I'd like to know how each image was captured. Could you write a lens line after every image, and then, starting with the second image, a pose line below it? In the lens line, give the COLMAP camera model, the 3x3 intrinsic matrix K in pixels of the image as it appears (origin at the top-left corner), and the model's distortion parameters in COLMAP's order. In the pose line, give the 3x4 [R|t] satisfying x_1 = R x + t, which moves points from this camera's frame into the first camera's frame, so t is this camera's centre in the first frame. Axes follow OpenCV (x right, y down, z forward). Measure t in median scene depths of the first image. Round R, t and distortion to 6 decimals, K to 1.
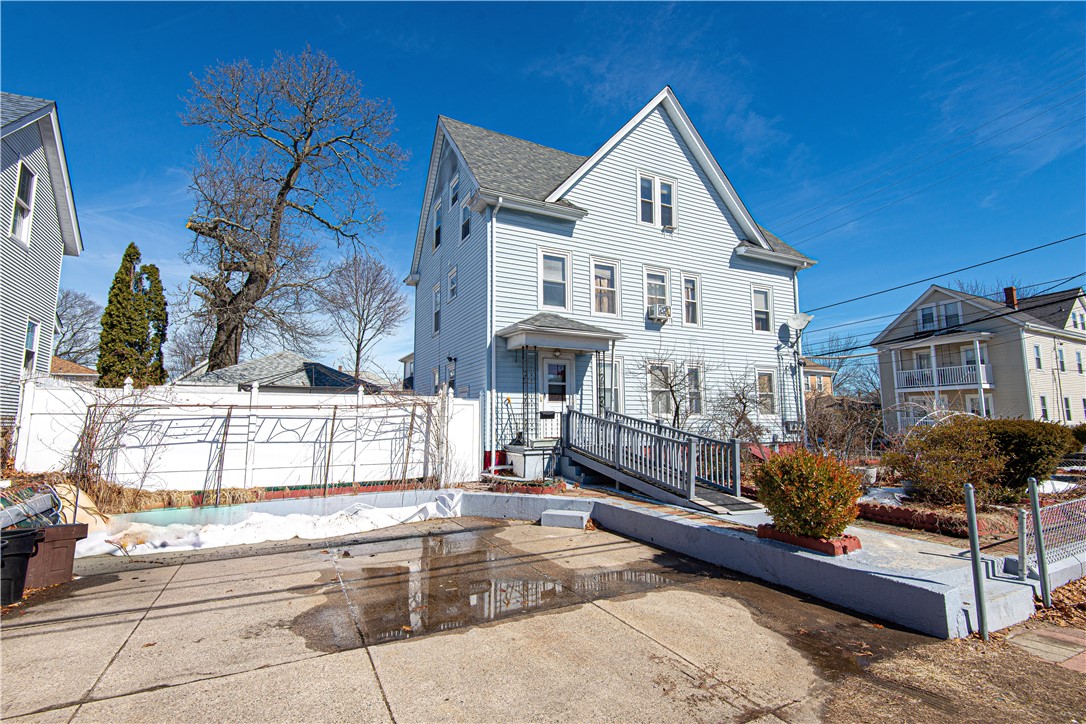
lens RADIAL K [[500.7, 0, 546.7], [0, 500.7, 360.5], [0, 0, 1]] dist [-0.014187, -0.001713]
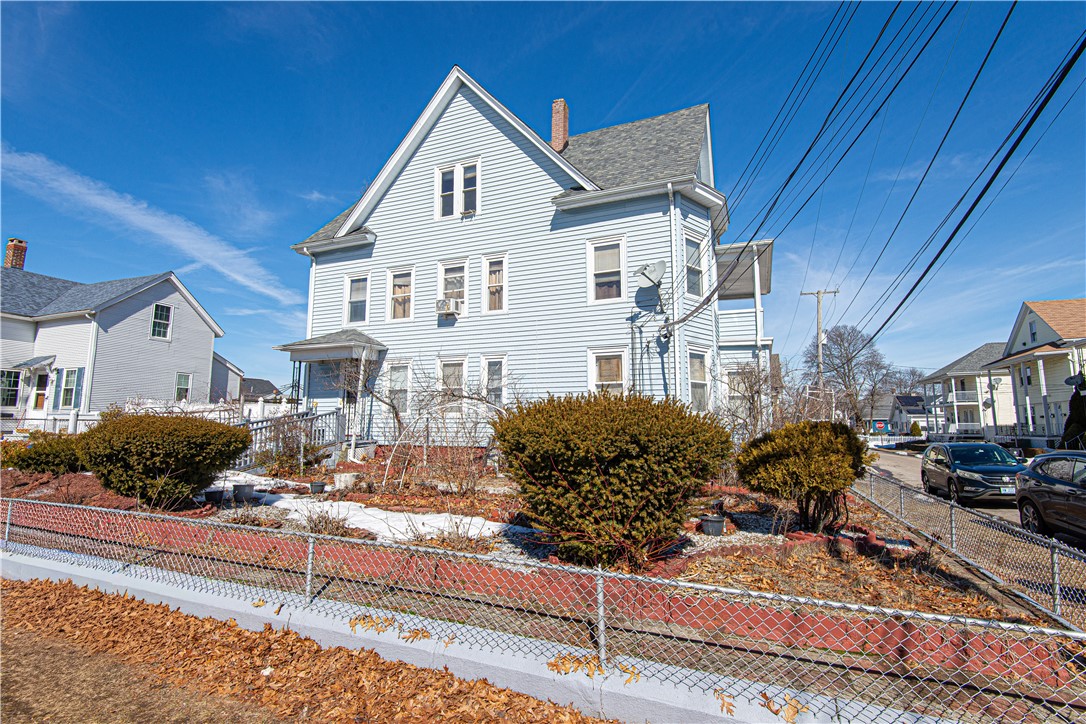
lens RADIAL K [[500.7, 0, 542.7], [0, 500.7, 363.3], [0, 0, 1]] dist [-0.014187, -0.001713]
pose [[0.658923, -0.089646, -0.746849, 1.005475], [0.086336, 0.995325, -0.043300, 0.065322], [0.747239, -0.035949, 0.663582, 0.476605]]
